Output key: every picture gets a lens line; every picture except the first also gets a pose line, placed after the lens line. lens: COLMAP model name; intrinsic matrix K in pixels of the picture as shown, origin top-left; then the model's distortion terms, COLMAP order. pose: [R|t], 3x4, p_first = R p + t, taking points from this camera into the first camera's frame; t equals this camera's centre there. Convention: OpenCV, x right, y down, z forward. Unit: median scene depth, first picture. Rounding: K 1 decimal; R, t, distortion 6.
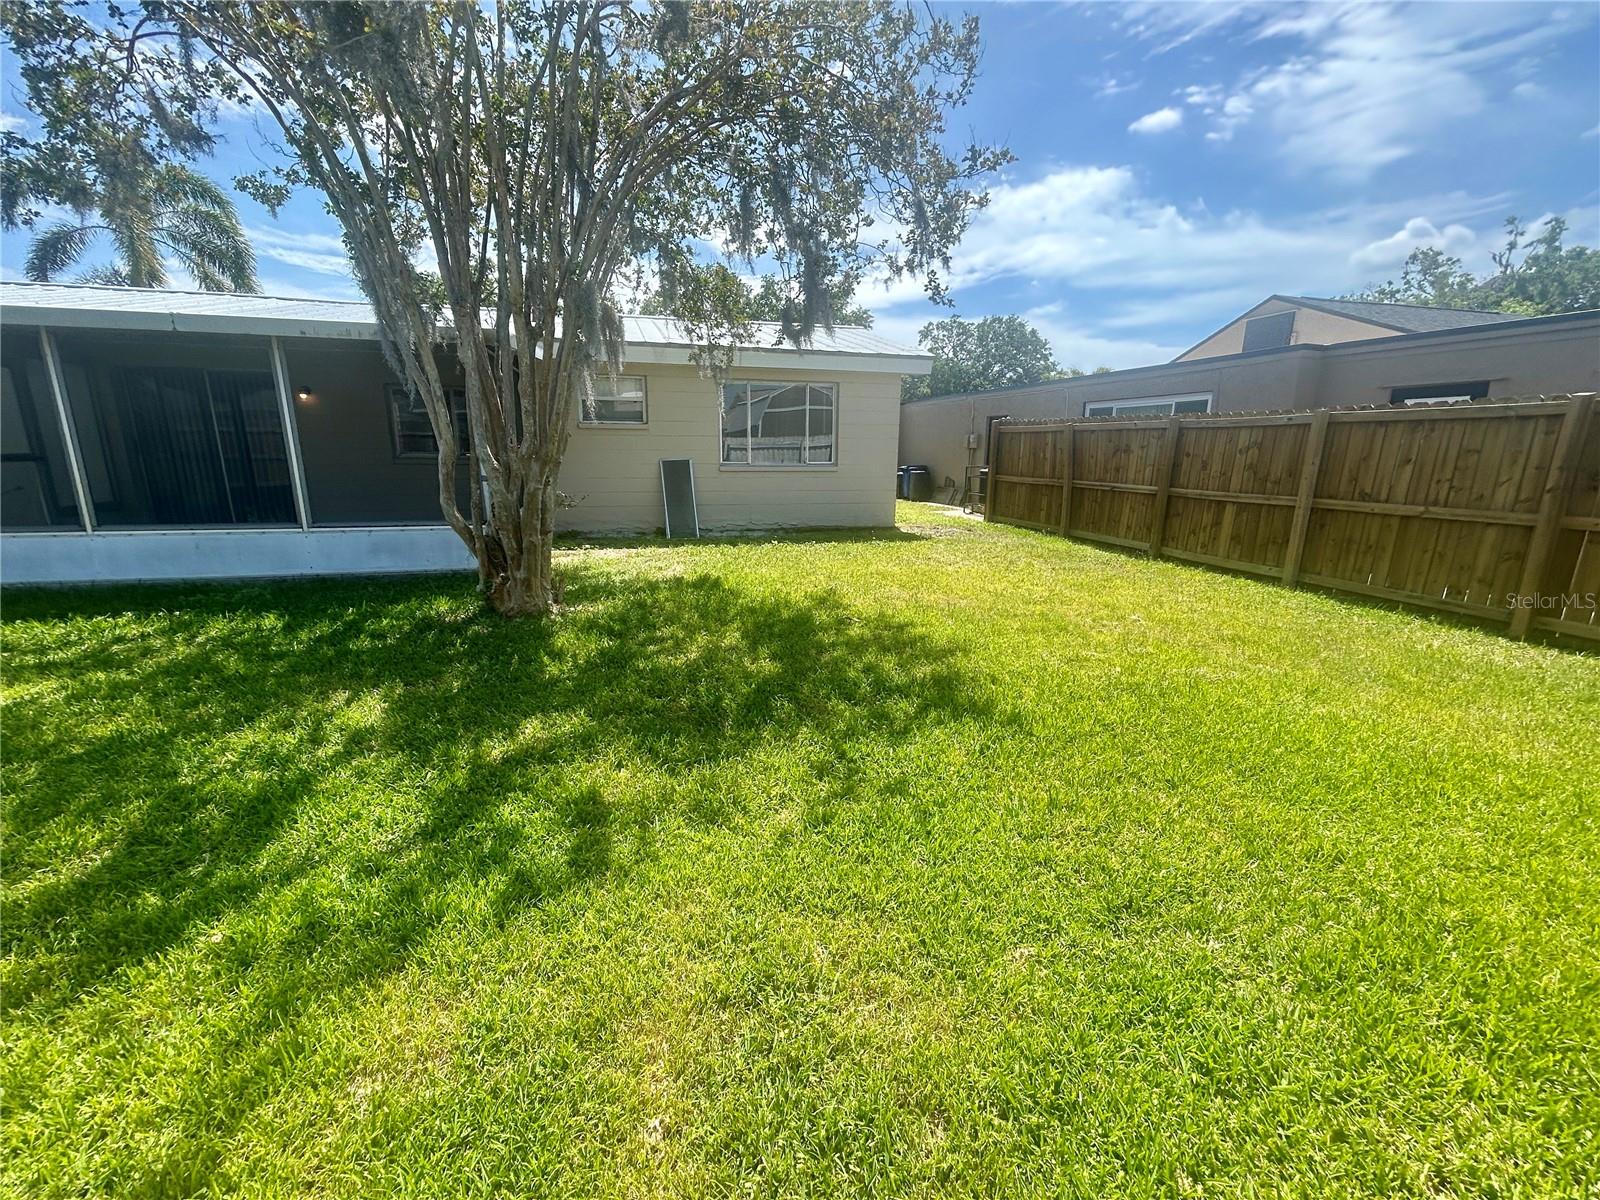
lens RADIAL K [[641.8, 0, 800.0], [0, 641.8, 600.0], [0, 0, 1]] dist [-0.003299, -0.000406]
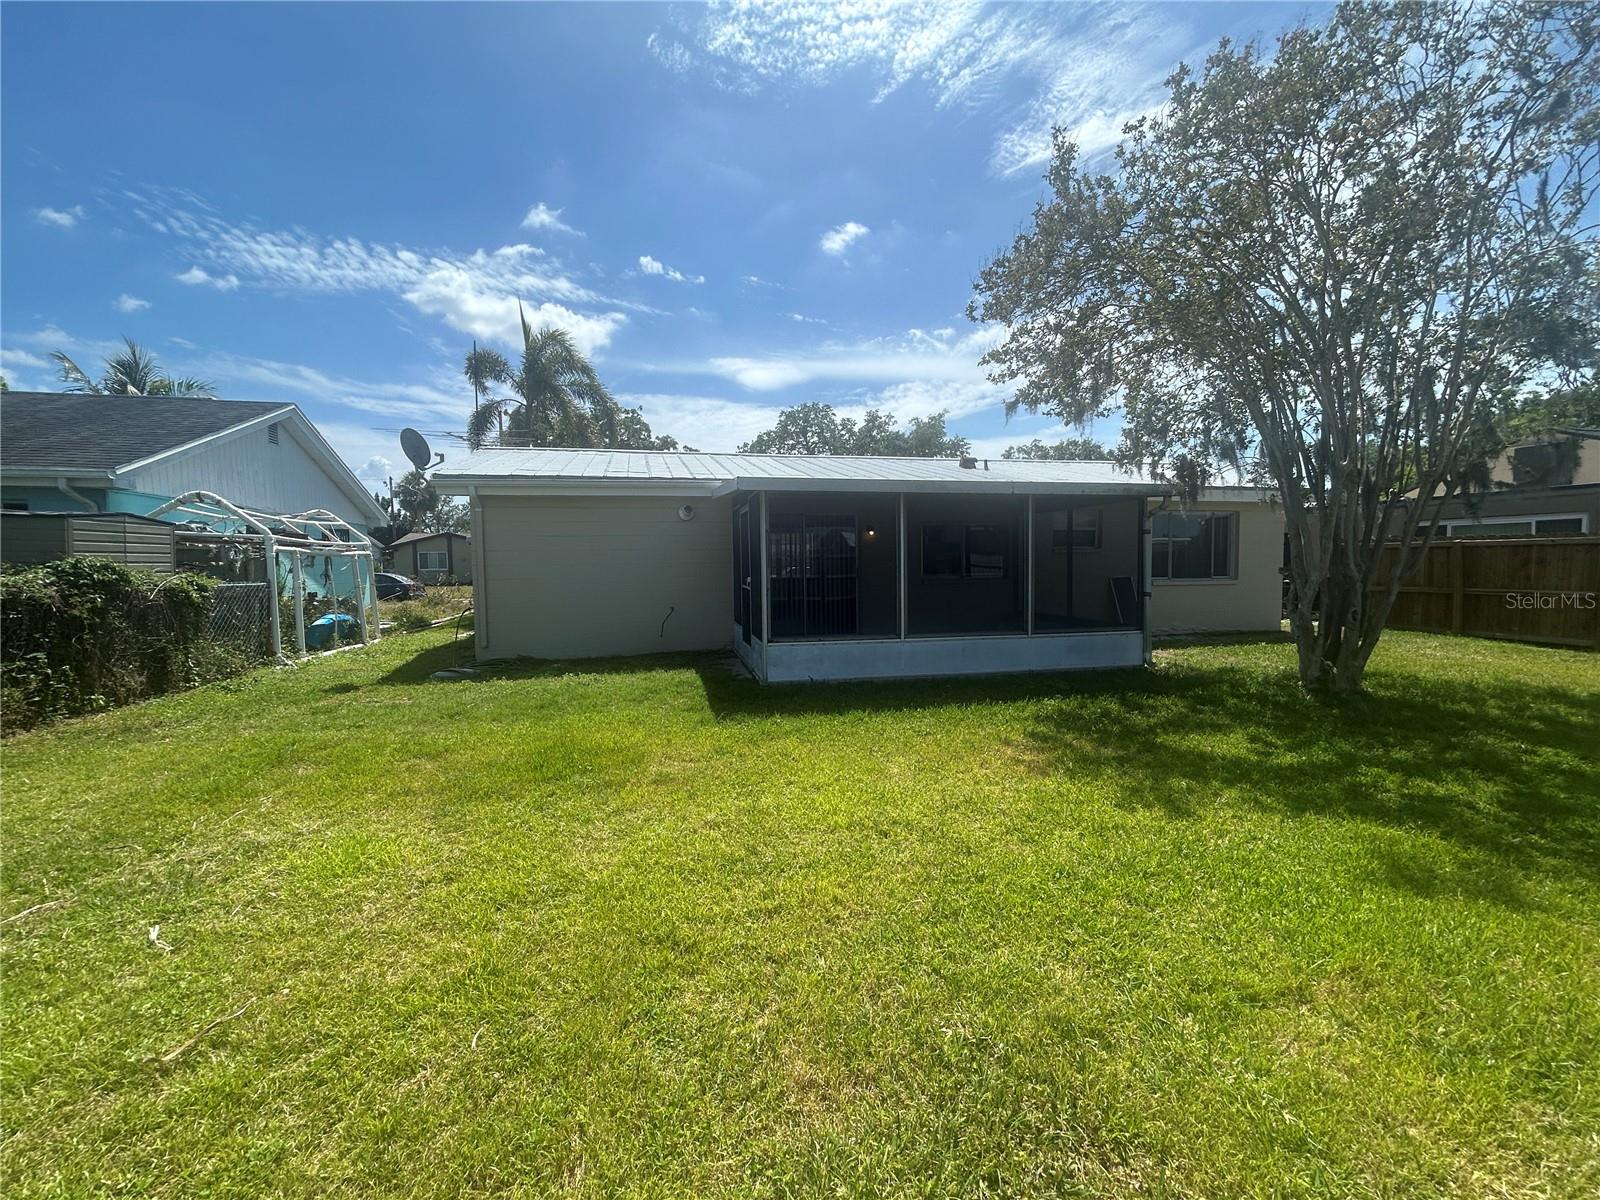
lens RADIAL K [[641.8, 0, 800.0], [0, 641.8, 600.0], [0, 0, 1]] dist [-0.003299, -0.000406]
pose [[0.998623, -0.020240, -0.048405, -0.754924], [0.011453, 0.984442, -0.175338, 0.026930], [0.051201, 0.174542, 0.983318, -0.210852]]
